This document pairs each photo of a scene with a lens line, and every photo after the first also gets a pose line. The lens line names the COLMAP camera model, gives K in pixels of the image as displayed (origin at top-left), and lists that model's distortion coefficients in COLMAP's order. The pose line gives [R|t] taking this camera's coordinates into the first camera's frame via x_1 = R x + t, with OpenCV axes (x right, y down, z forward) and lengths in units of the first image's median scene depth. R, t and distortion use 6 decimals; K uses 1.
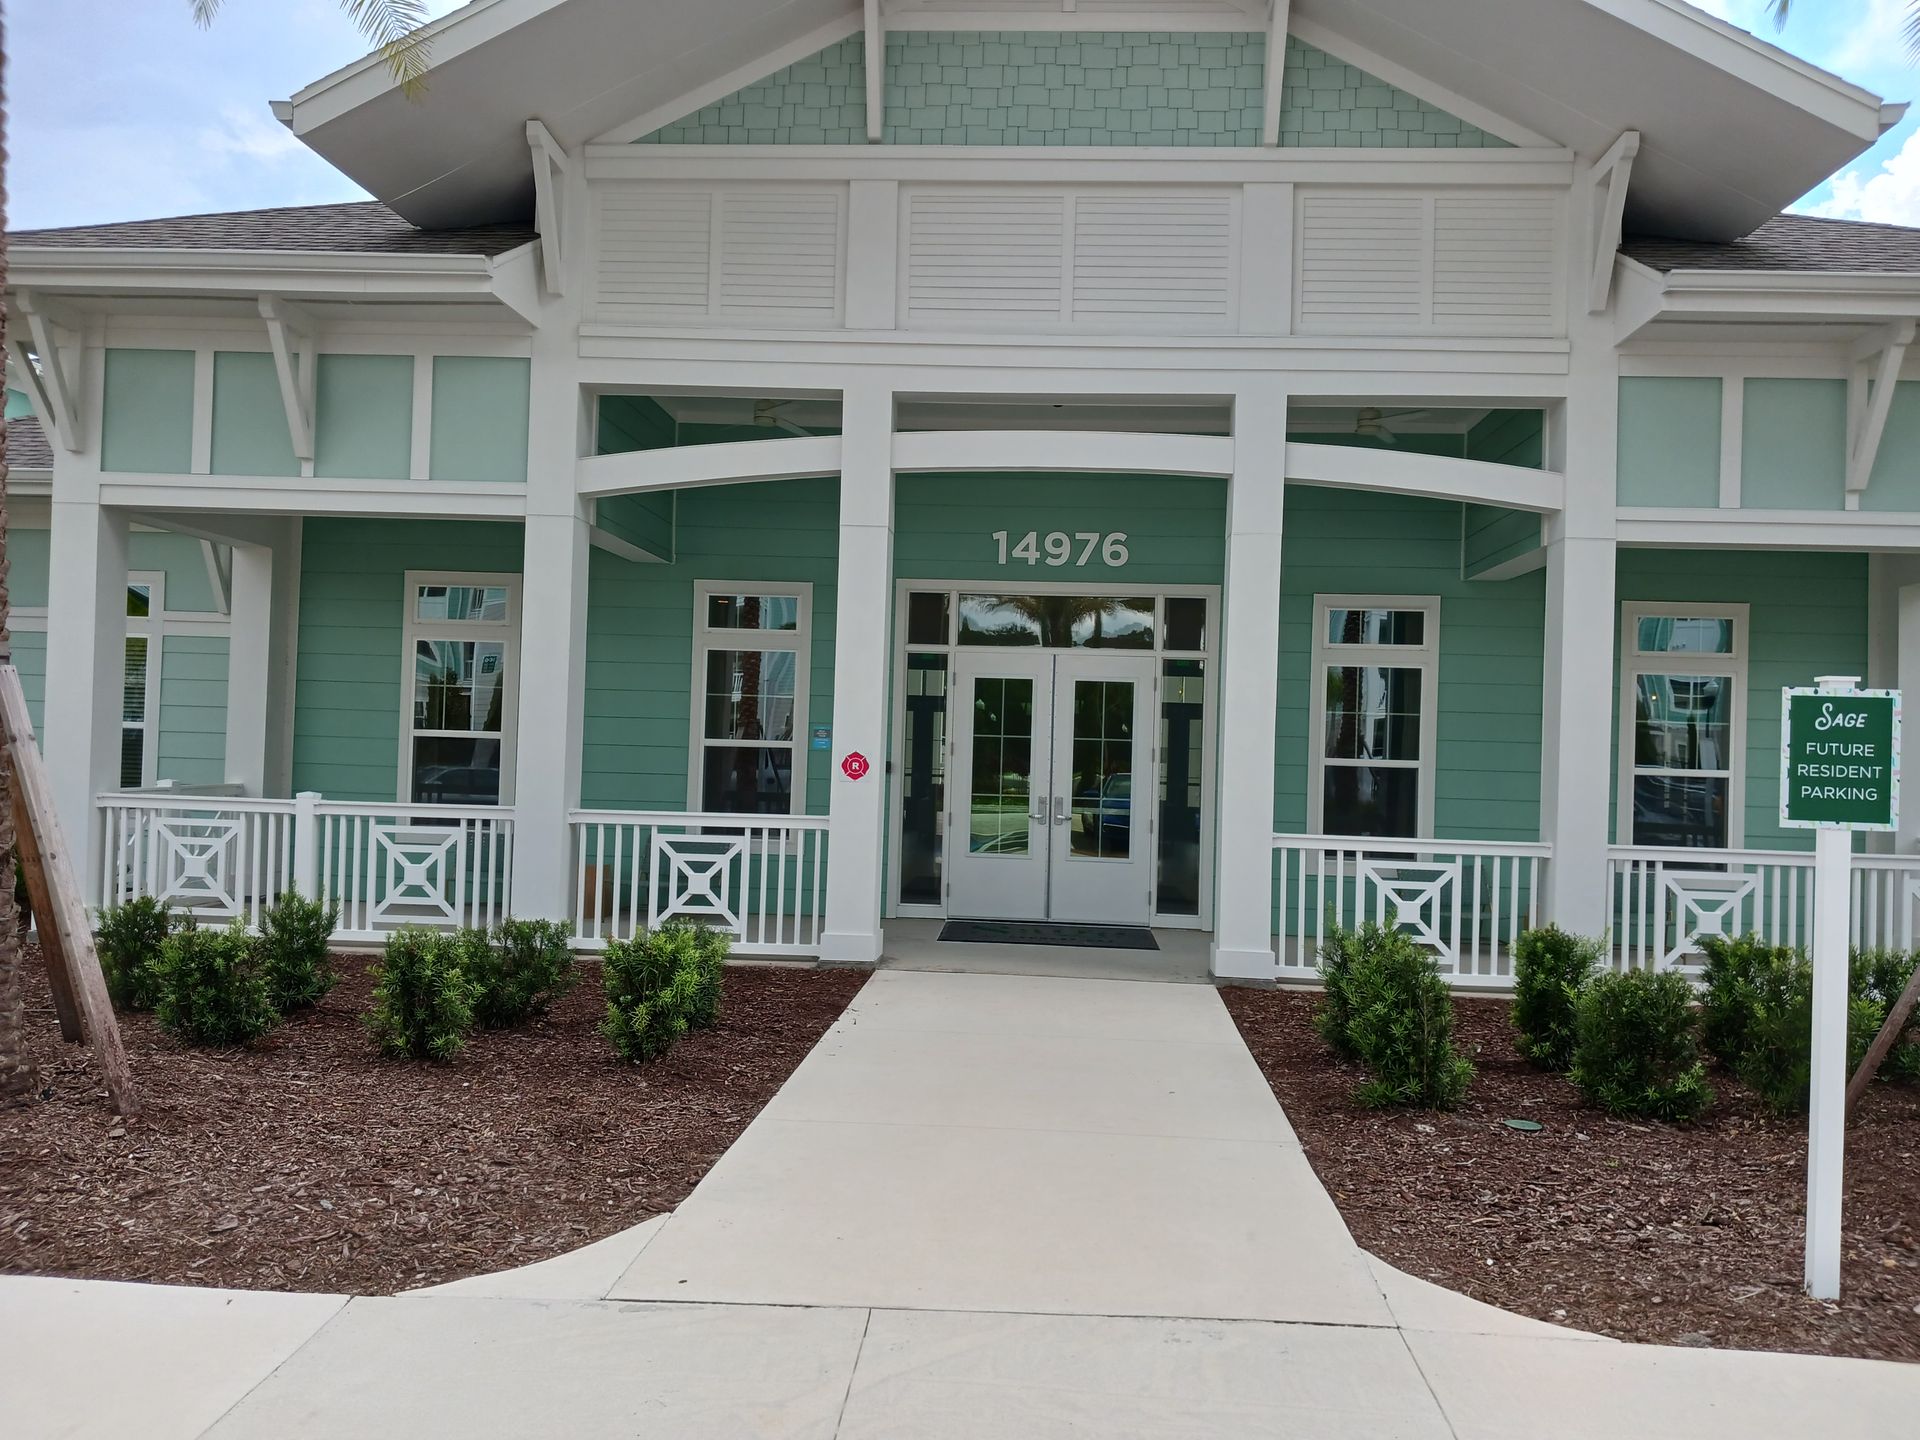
lens RADIAL K [[995.6, 0, 962.5], [0, 995.6, 731.7], [0, 0, 1]] dist [0.034411, -0.001158]
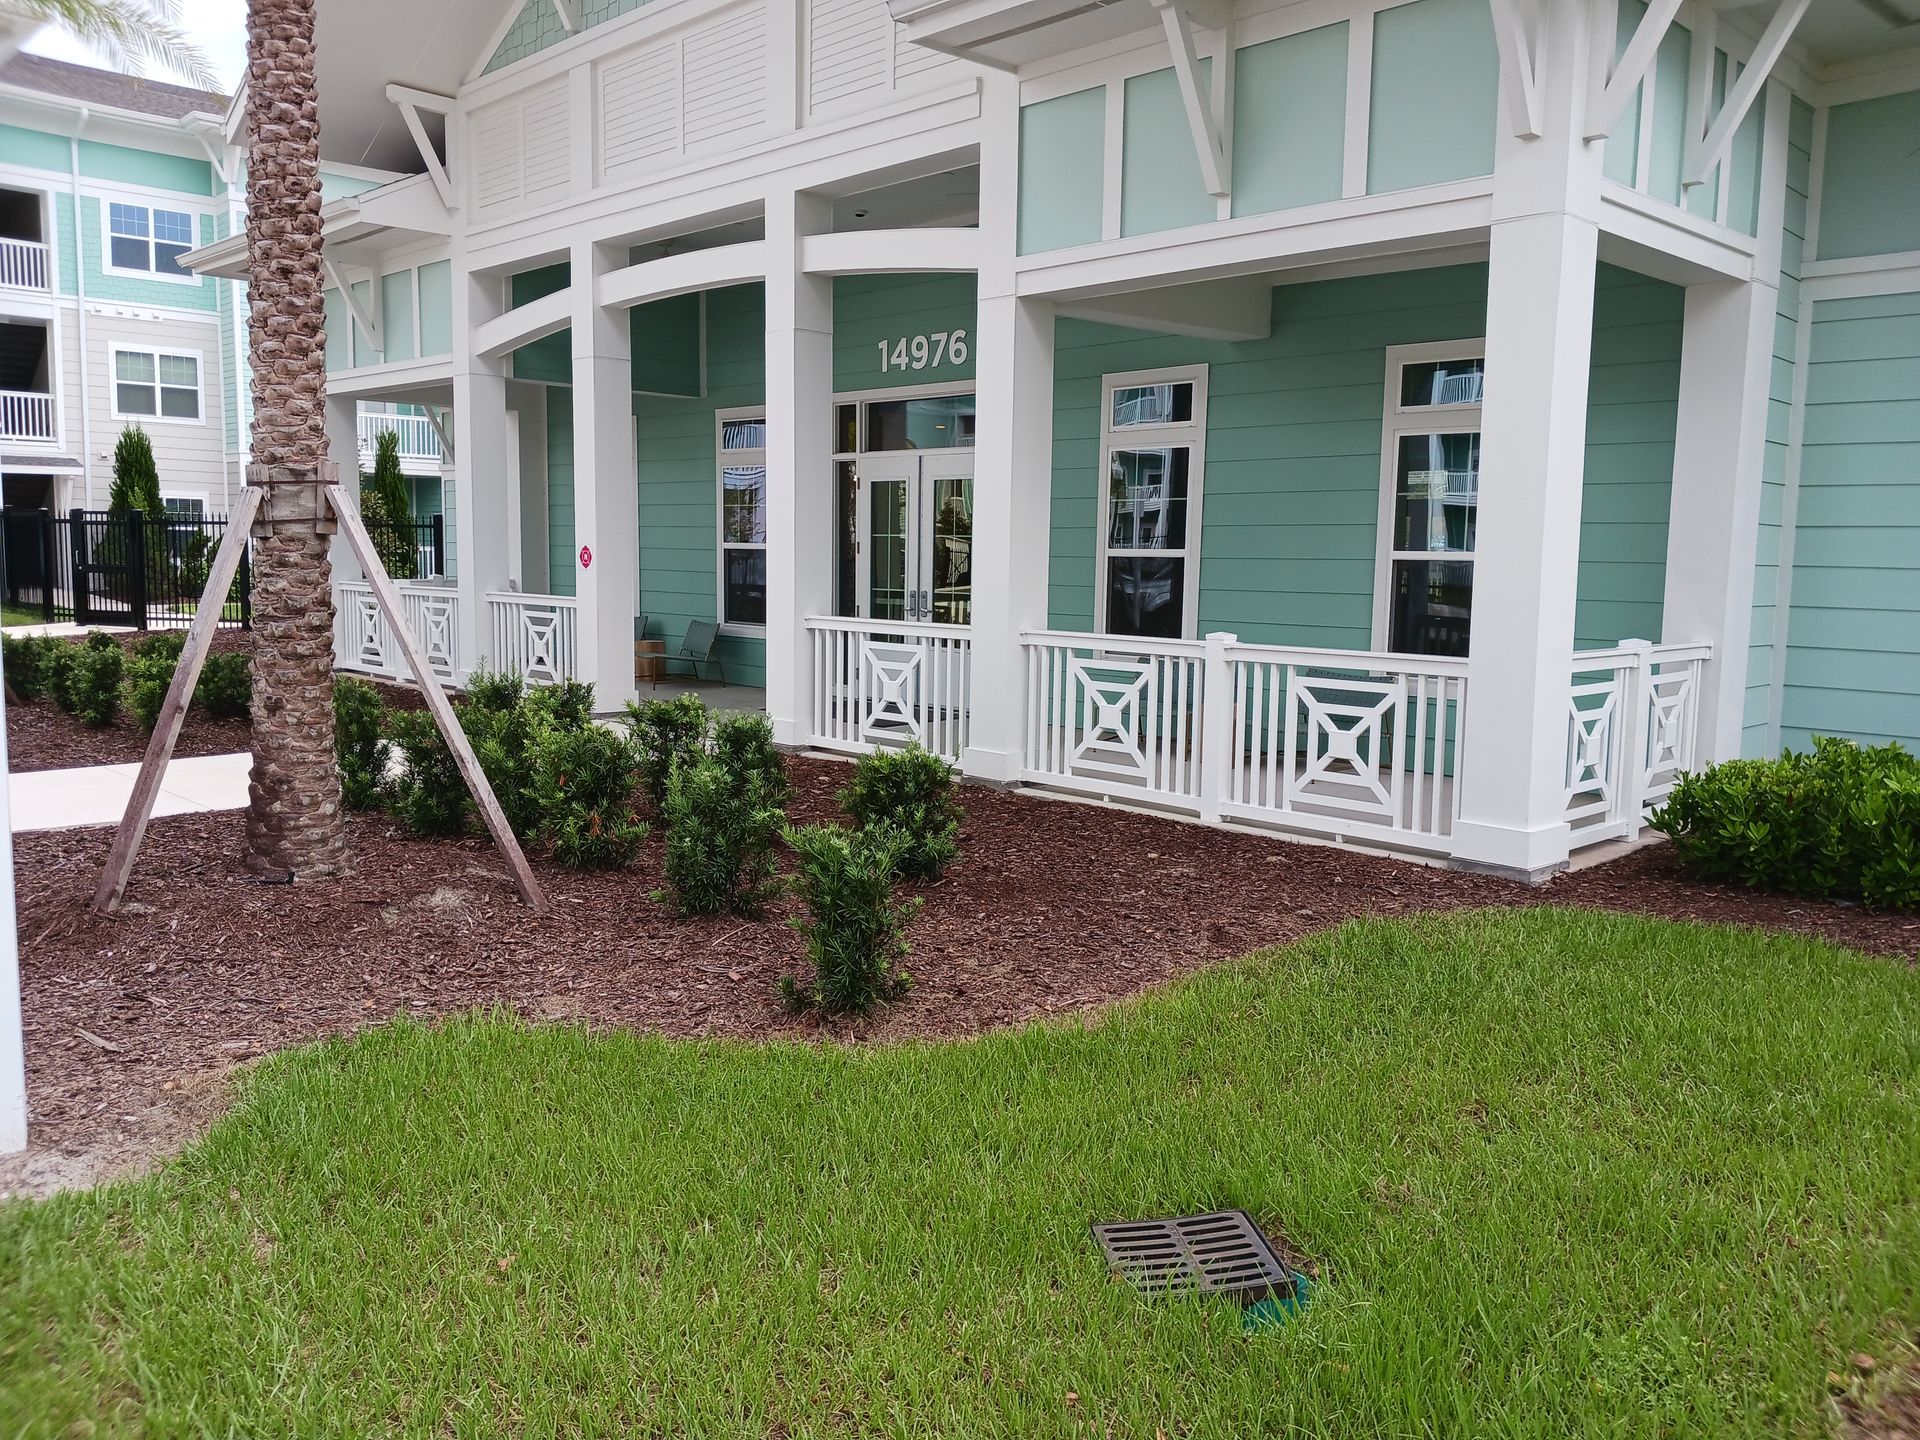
lens RADIAL K [[1482.2, 0, 942.5], [0, 1482.2, 713.1], [0, 0, 1]] dist [0.120213, 0.000173]
pose [[0.721800, 0.056709, -0.689775, 0.536356], [0.018746, 0.994670, 0.101392, 0.013176], [0.691848, -0.086115, 0.716889, -0.048677]]
